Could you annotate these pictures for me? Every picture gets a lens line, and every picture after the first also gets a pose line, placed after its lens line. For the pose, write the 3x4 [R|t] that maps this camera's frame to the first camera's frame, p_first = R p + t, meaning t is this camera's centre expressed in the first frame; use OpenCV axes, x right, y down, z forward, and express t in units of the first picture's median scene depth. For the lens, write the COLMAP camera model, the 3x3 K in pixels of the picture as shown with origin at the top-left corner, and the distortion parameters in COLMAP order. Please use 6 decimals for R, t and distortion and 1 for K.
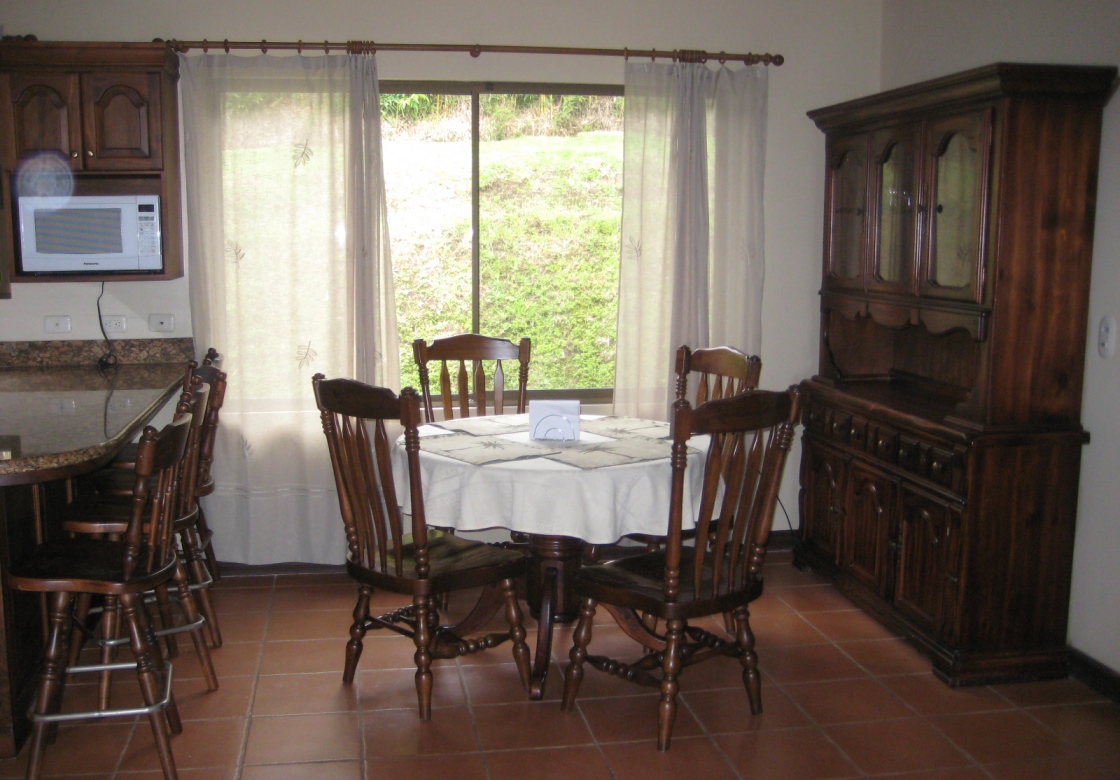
lens RADIAL K [[1188.9, 0, 559.0], [0, 1188.9, 408.6], [0, 0, 1]] dist [-0.146041, 0.210604]
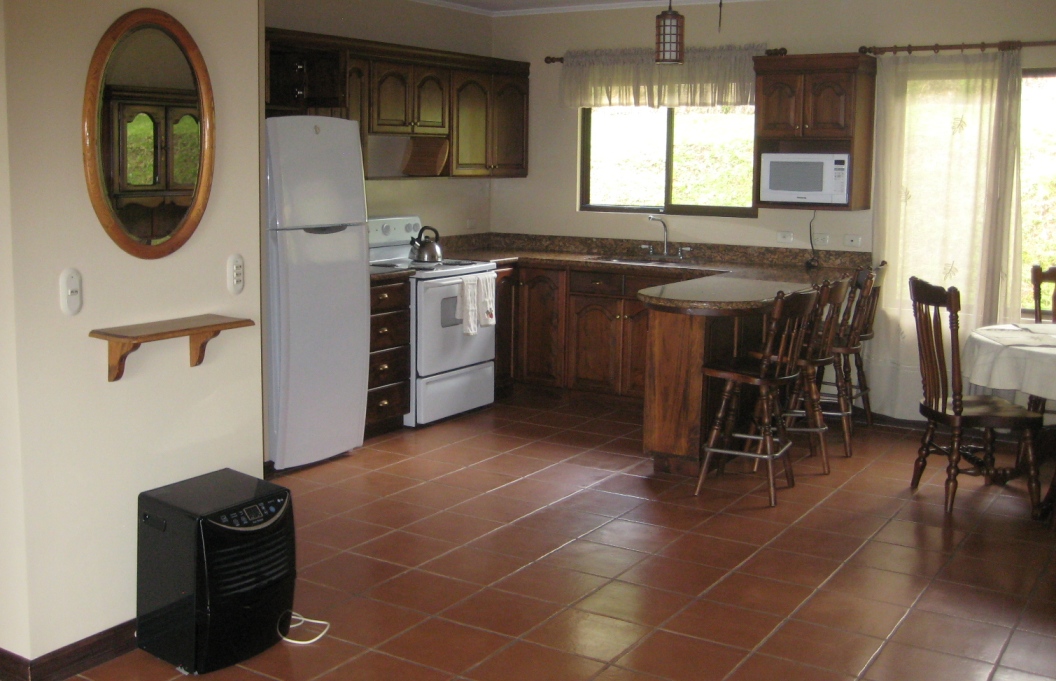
lens RADIAL K [[1184.0, 0, 528.0], [0, 1184.0, 340.5], [0, 0, 1]] dist [-0.006020, -0.007913]
pose [[0.750268, 0.110870, -0.651772, 0.348877], [-0.114136, 0.992758, 0.037489, 0.042923], [0.651208, 0.046264, 0.757488, -0.388270]]
